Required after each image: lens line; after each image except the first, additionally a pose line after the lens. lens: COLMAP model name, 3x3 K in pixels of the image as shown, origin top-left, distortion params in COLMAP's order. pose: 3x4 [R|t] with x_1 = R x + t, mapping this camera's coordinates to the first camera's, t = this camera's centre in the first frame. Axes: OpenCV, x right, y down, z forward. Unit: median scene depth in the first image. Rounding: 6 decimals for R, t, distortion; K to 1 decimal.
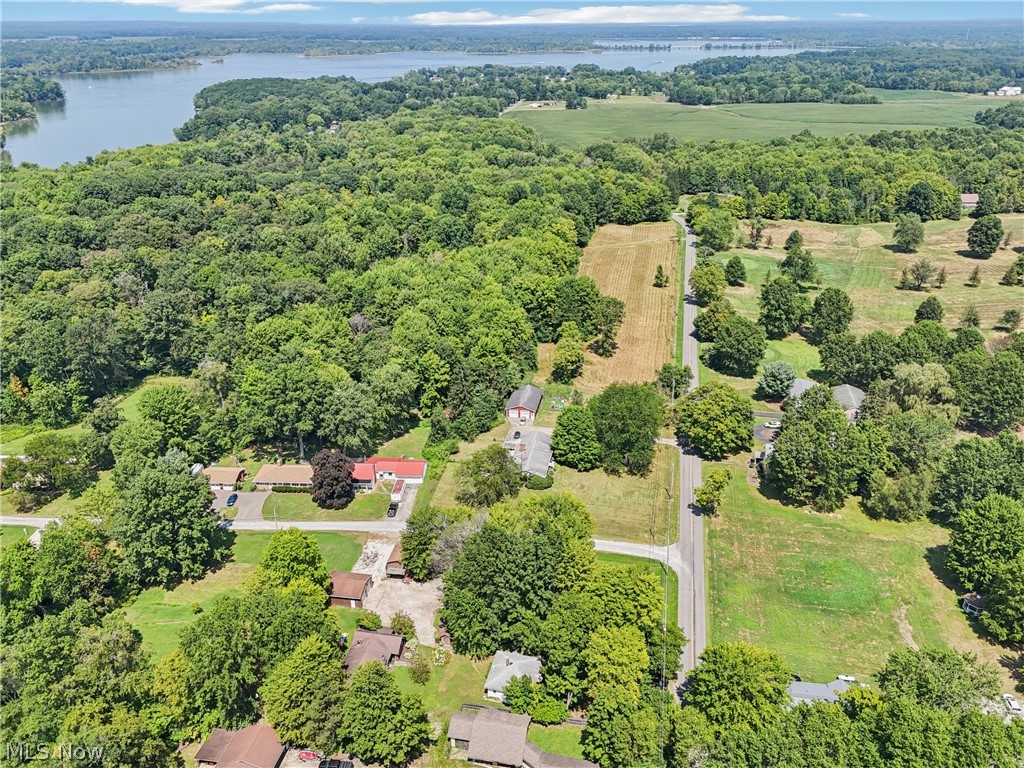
lens RADIAL K [[774.2, 0, 508.5], [0, 774.2, 380.9], [0, 0, 1]] dist [0.072399, -0.079113]
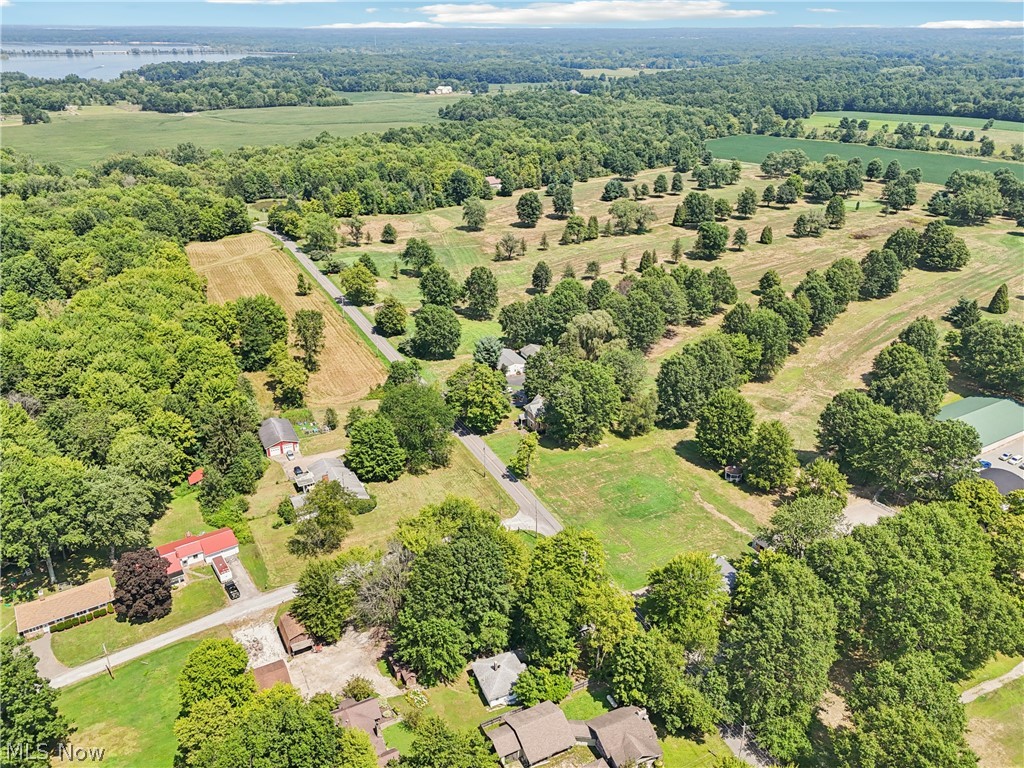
lens RADIAL K [[774.2, 0, 508.5], [0, 774.2, 380.9], [0, 0, 1]] dist [0.072399, -0.079113]
pose [[0.793065, -0.244072, 0.558101, -0.152796], [0.247337, 0.966315, 0.071127, -0.019882], [-0.556662, 0.081631, 0.826719, 0.045664]]
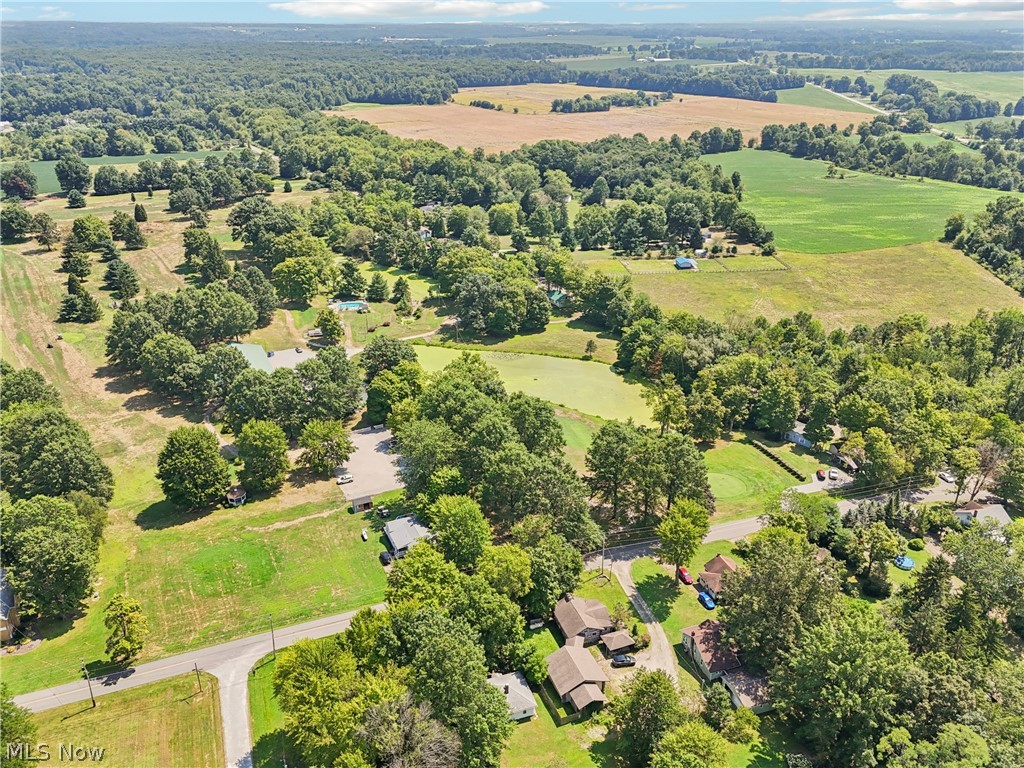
lens RADIAL K [[774.2, 0, 508.5], [0, 774.2, 380.9], [0, 0, 1]] dist [0.072399, -0.079113]
pose [[-0.538804, -0.344800, 0.768638, -0.208568], [0.352244, 0.736608, 0.577349, -0.162129], [-0.765255, 0.581826, -0.275434, 0.348556]]
